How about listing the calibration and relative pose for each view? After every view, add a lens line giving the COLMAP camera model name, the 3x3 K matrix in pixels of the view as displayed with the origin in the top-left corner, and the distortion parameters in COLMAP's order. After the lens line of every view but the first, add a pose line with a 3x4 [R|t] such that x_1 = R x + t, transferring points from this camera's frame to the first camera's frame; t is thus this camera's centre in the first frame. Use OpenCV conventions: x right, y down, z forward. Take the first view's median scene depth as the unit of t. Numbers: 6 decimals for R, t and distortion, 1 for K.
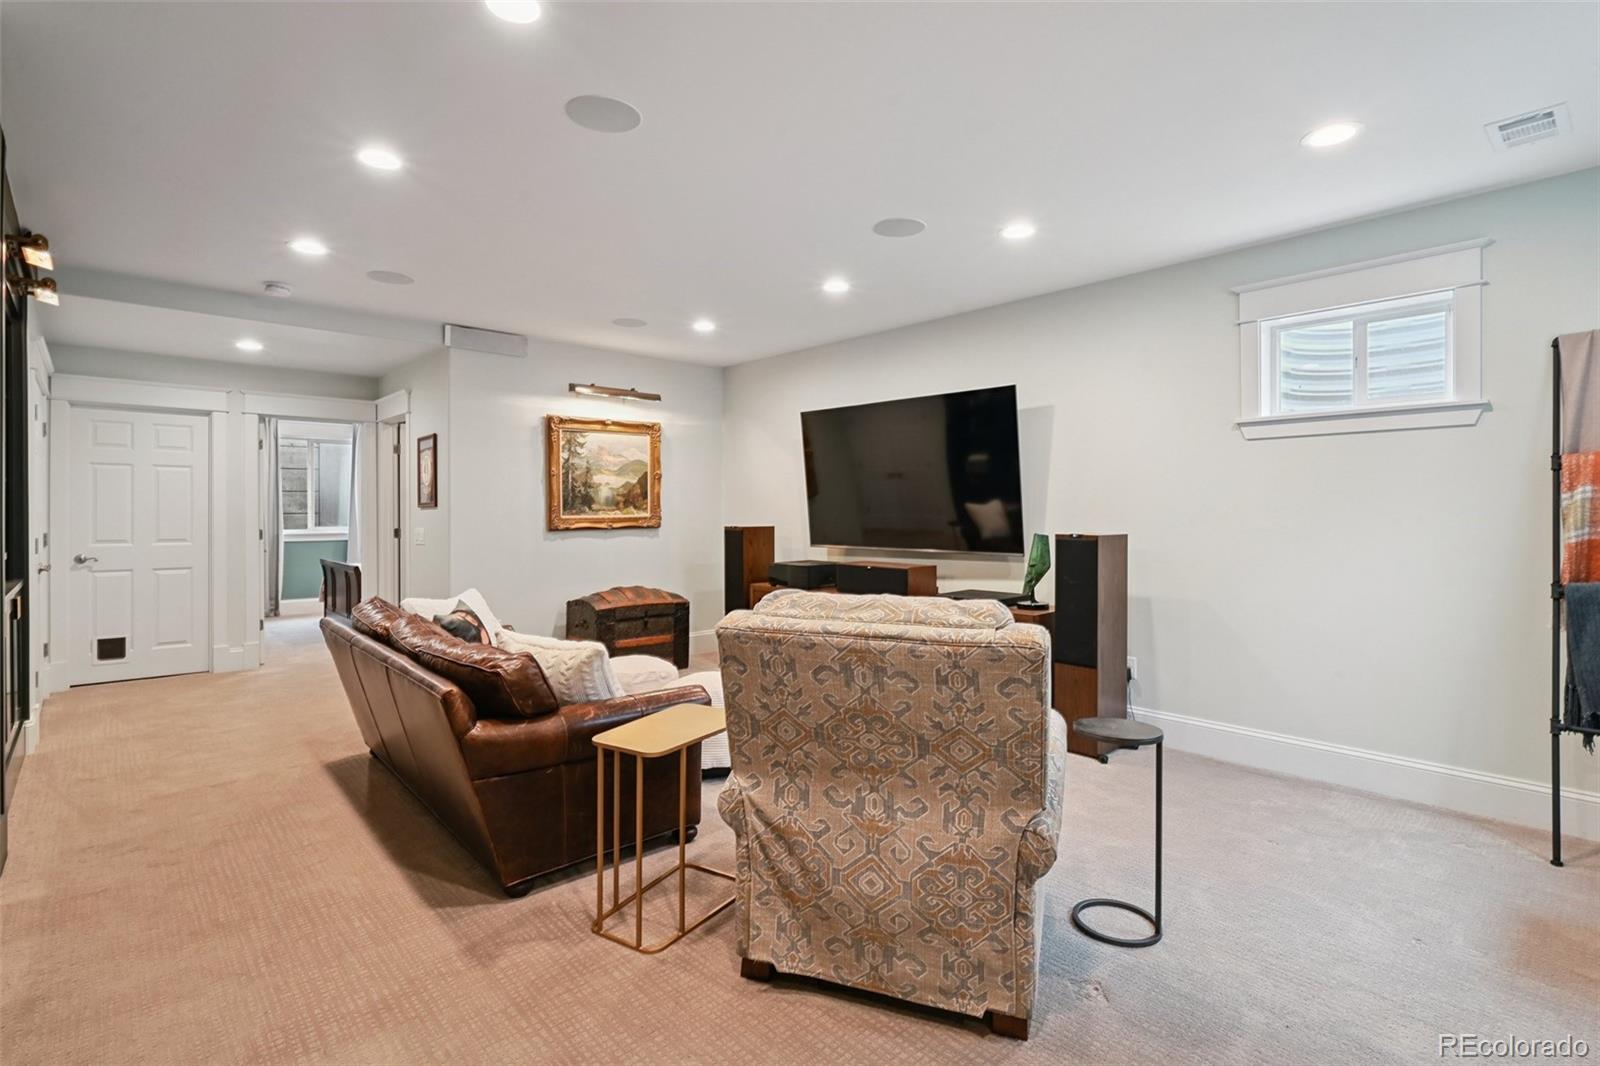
lens RADIAL K [[780.2, 0, 813.1], [0, 780.2, 510.8], [0, 0, 1]] dist [-0.003936, -0.000296]
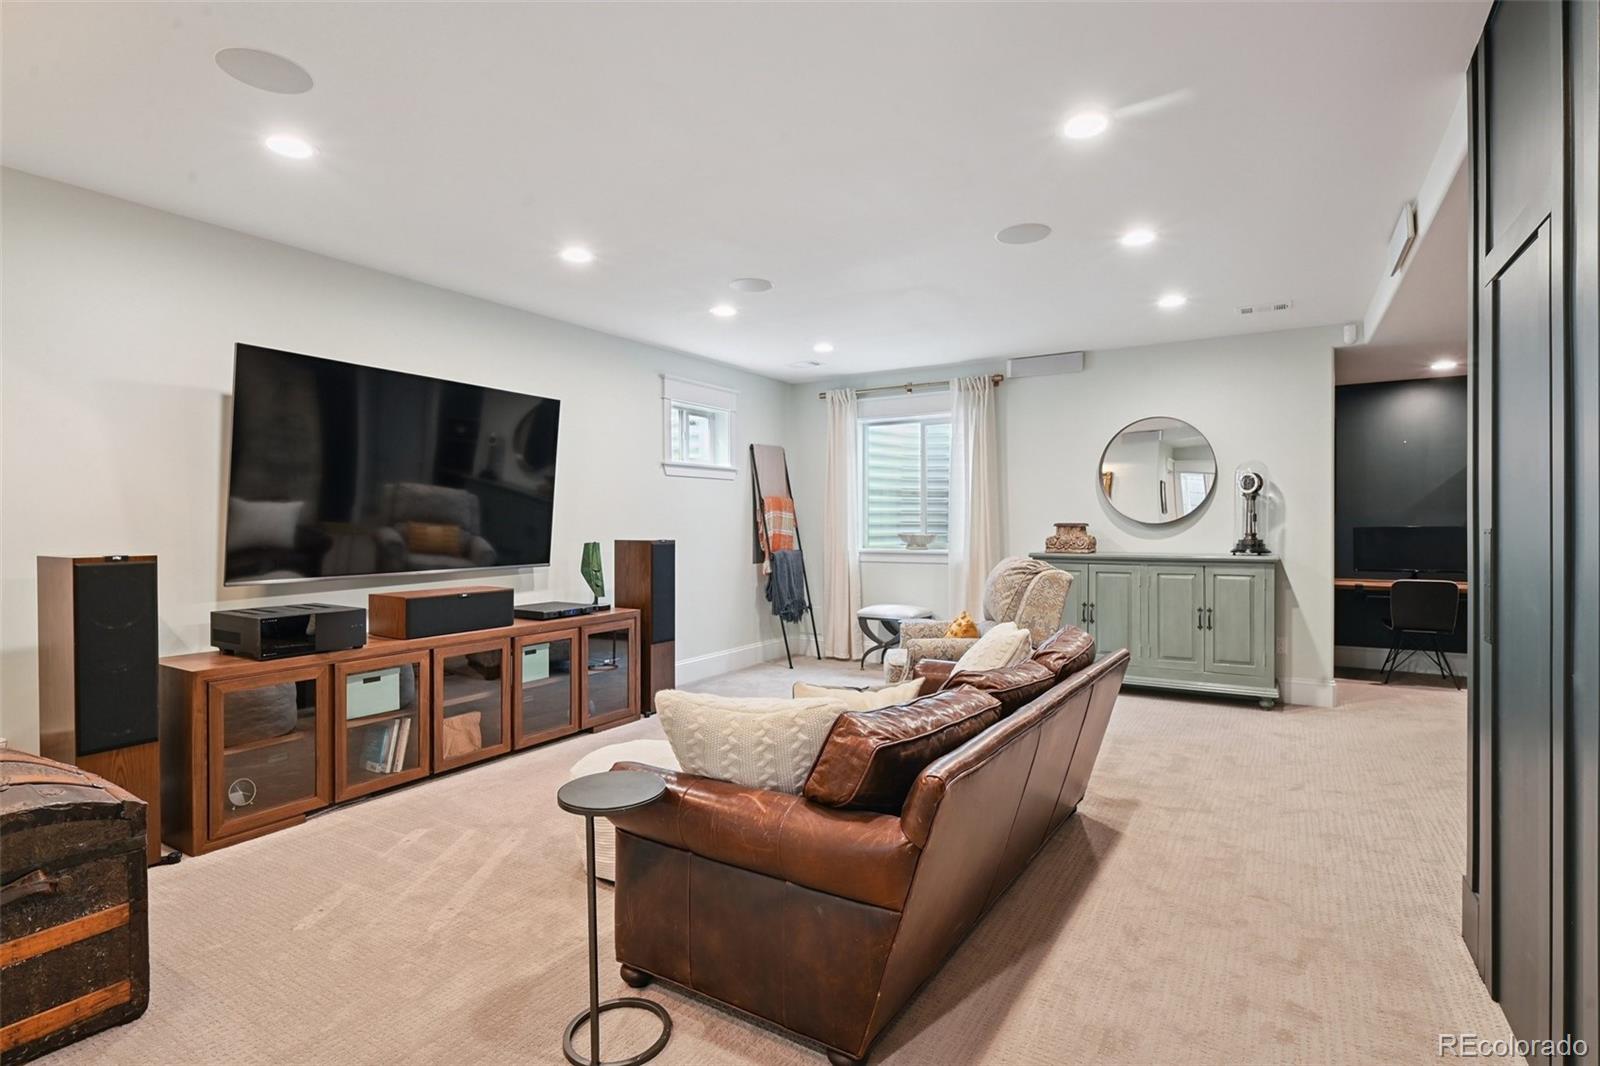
lens RADIAL K [[780.2, 0, 807.4], [0, 780.2, 529.4], [0, 0, 1]] dist [-0.003936, -0.000296]
pose [[-0.279226, -0.008321, 0.960189, -0.640354], [0.001062, 0.999959, 0.008974, 0.000655], [-0.960225, 0.003525, -0.279206, 0.753841]]
